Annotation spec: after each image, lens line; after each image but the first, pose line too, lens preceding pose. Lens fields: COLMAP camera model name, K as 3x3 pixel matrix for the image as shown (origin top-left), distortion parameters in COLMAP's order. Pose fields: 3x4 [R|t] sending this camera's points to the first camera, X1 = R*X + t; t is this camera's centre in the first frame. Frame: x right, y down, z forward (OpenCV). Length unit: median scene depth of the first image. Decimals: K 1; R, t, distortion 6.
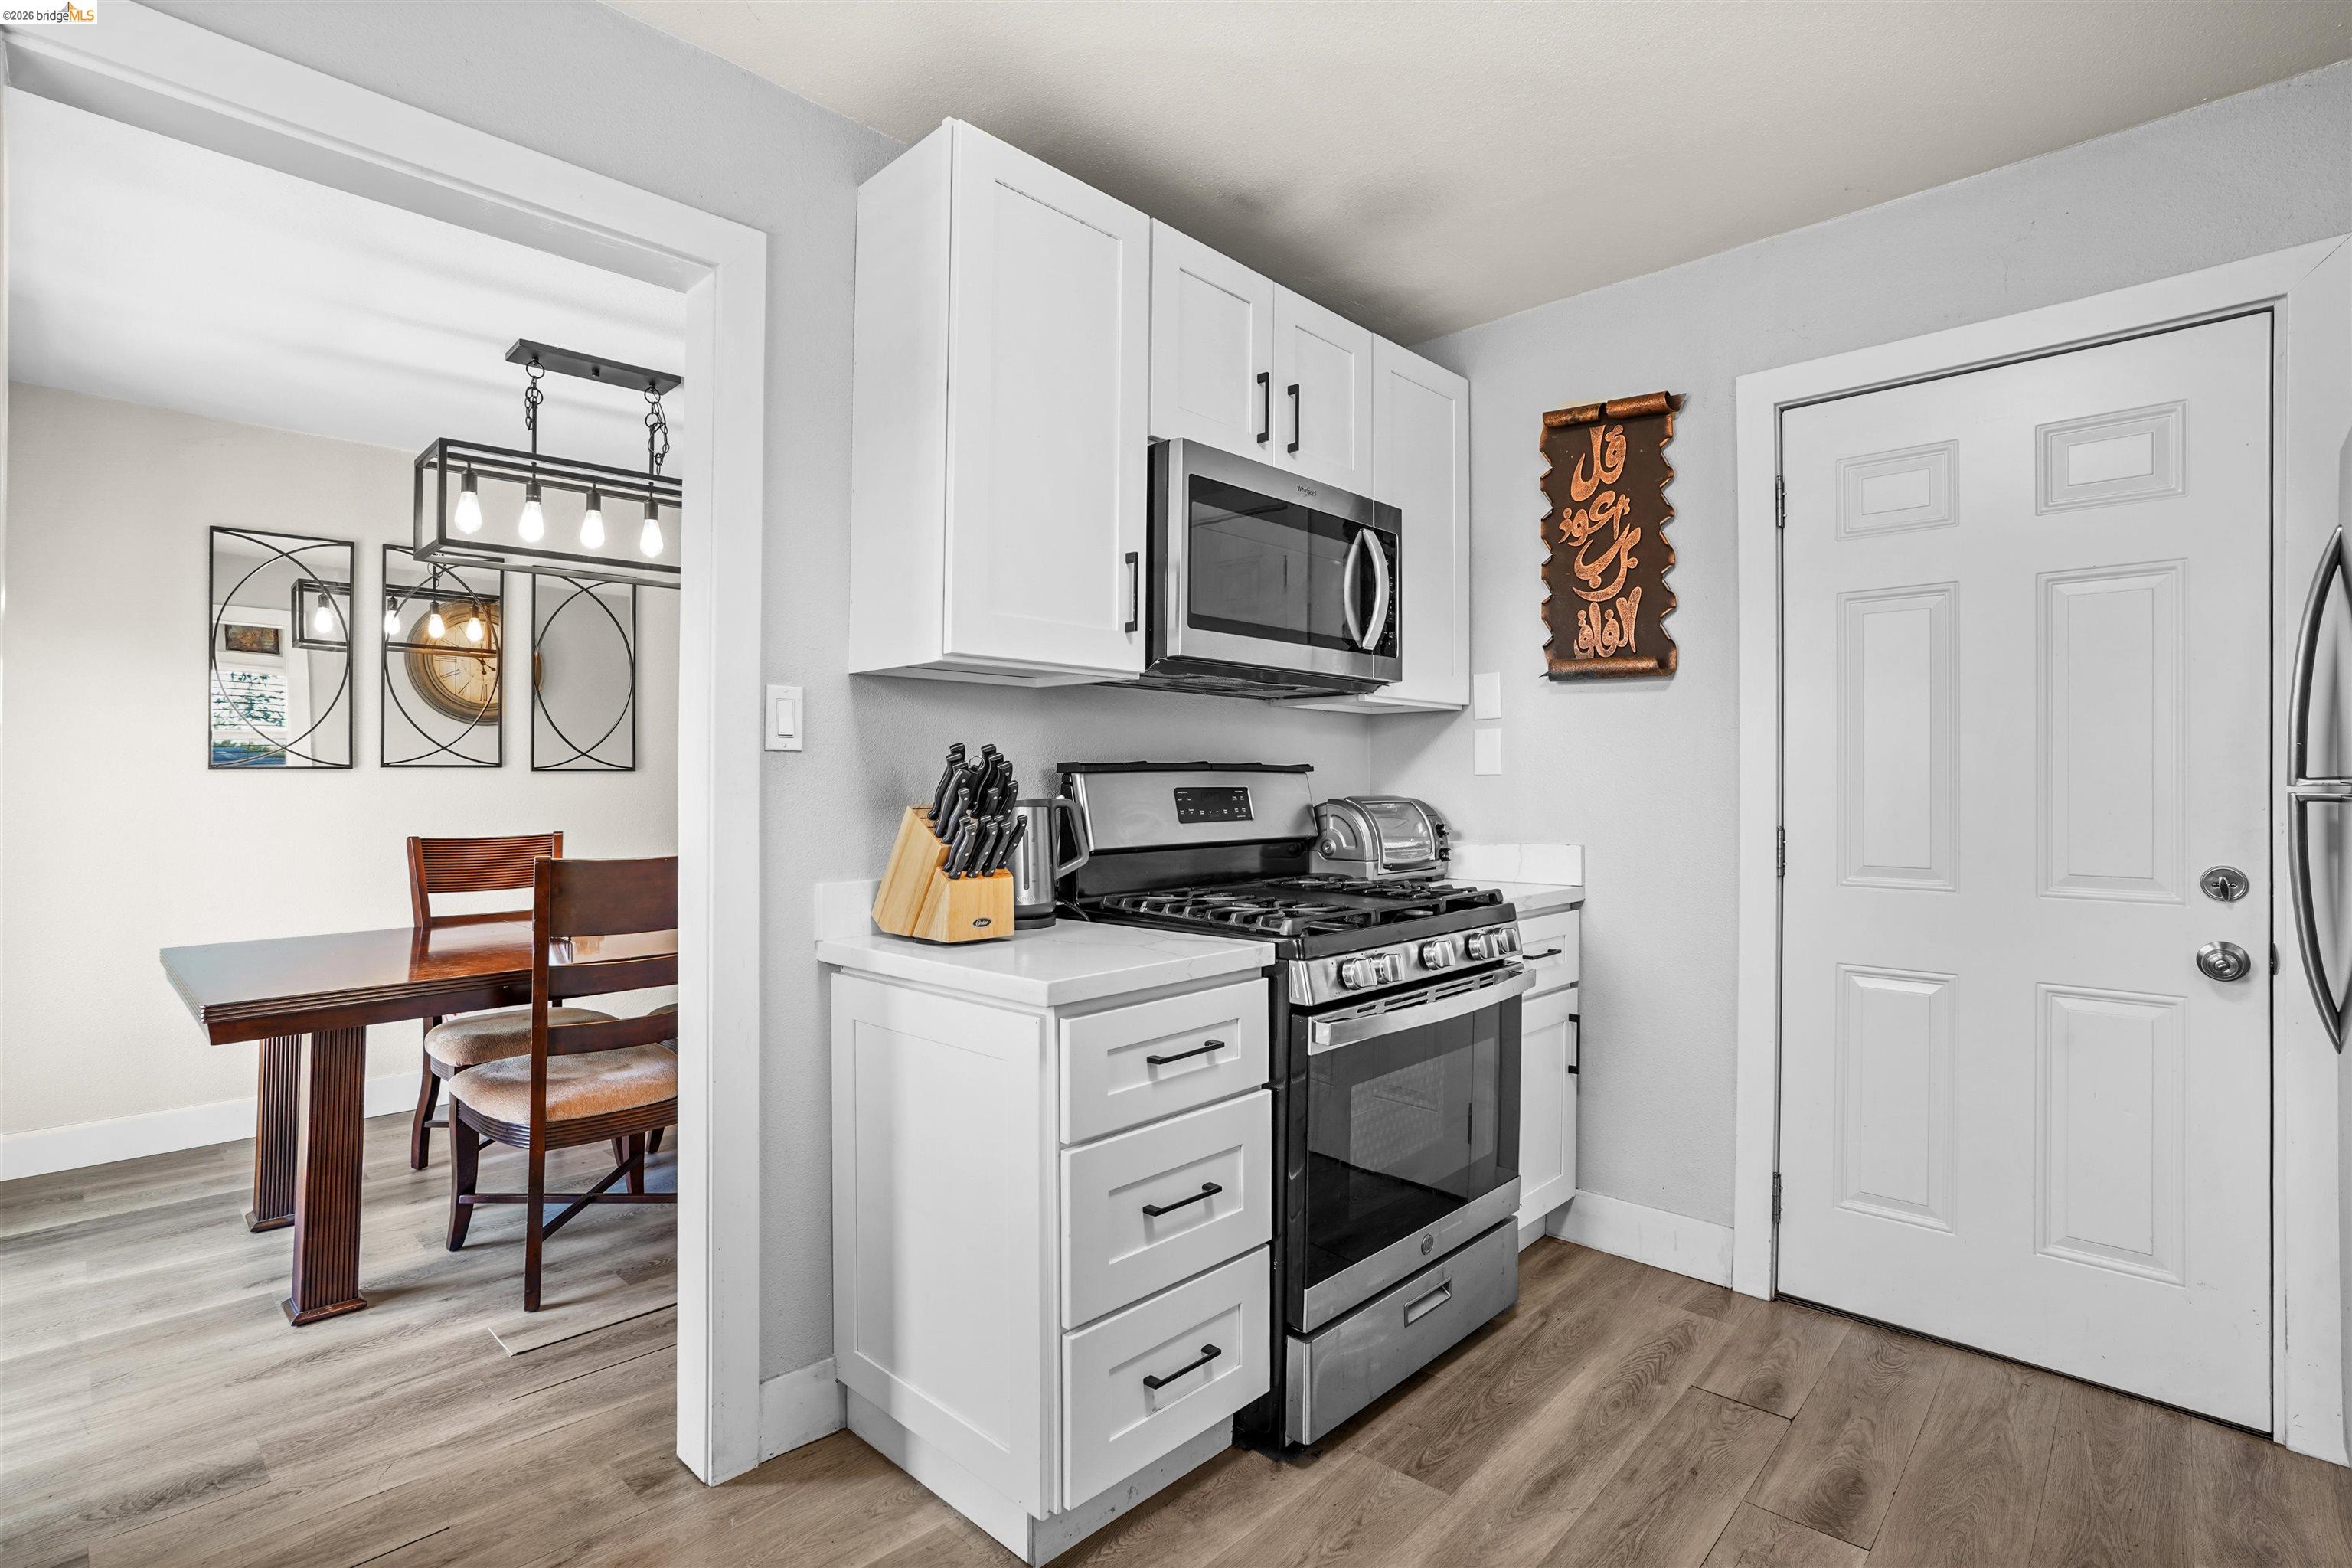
lens RADIAL K [[1123.5, 0, 1174.5], [0, 1123.5, 760.0], [0, 0, 1]] dist [-0.054407, 0.019352]
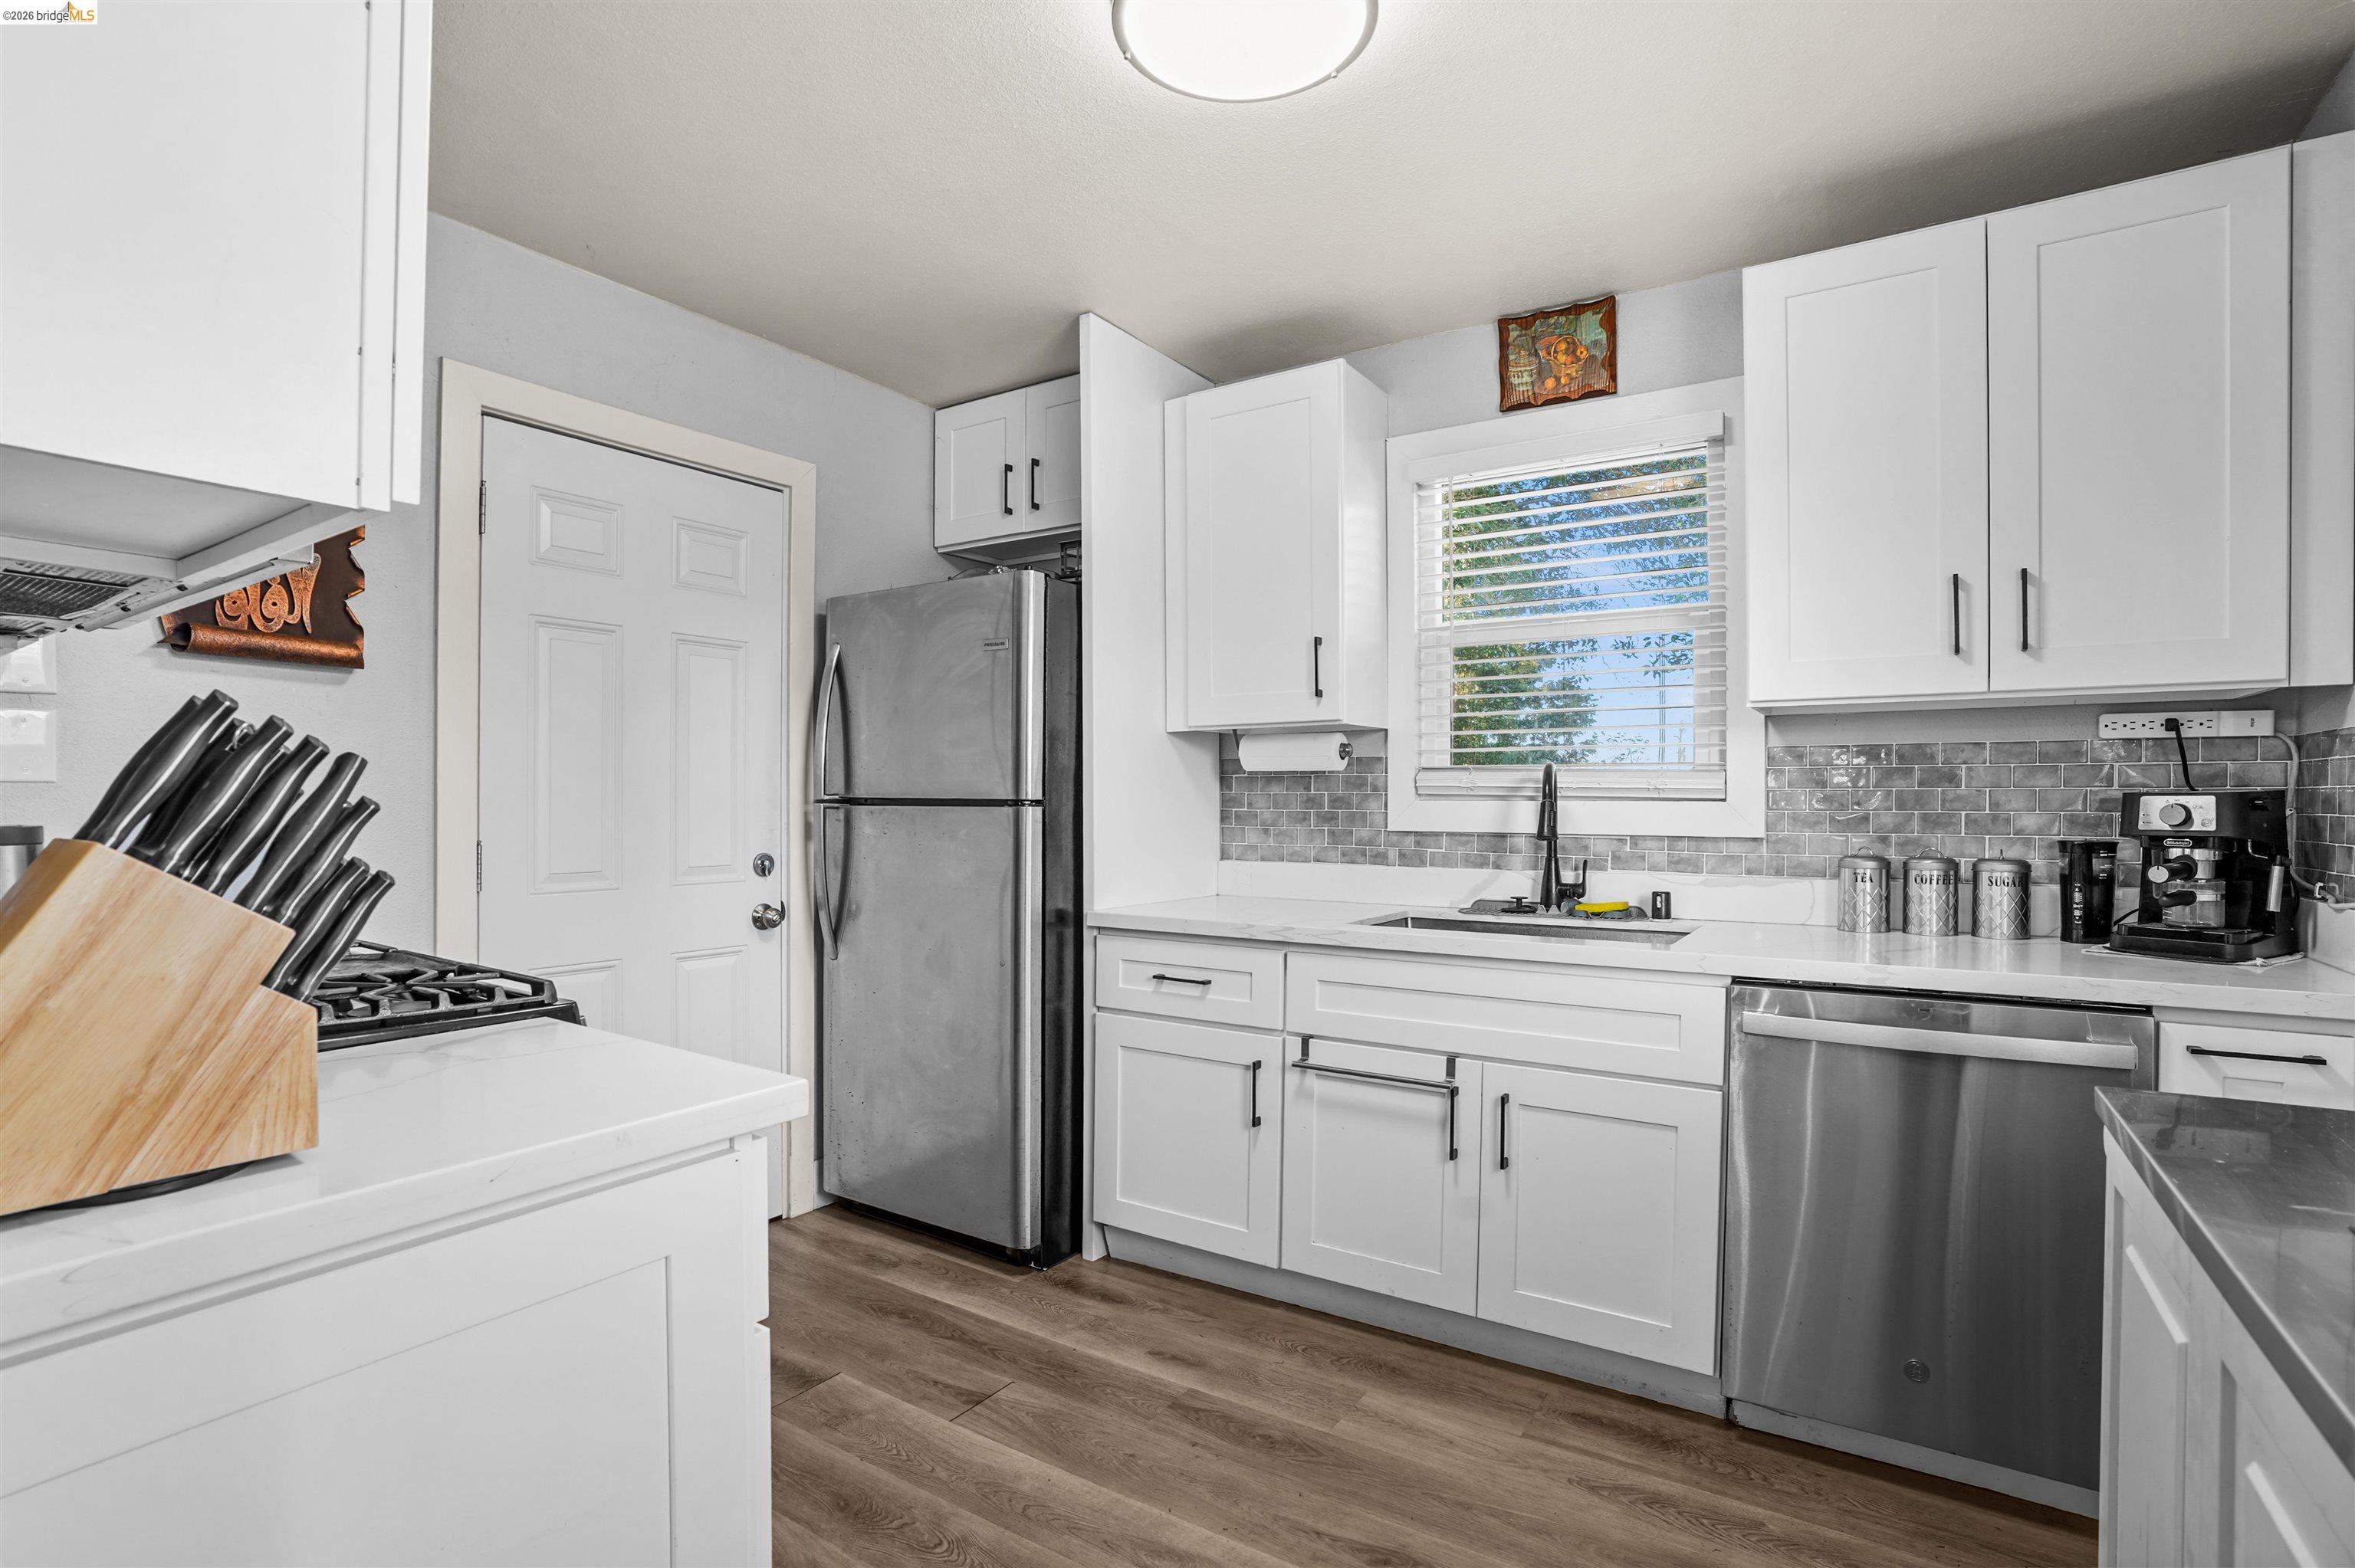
lens RADIAL K [[1124.8, 0, 1176.0], [0, 1124.8, 760.0], [0, 0, 1]] dist [-0.054407, 0.019352]
pose [[-0.173165, 0.036294, 0.984224, -0.607707], [-0.019517, 0.998998, -0.040272, 0.019613], [-0.984699, -0.026183, -0.172283, 0.659553]]
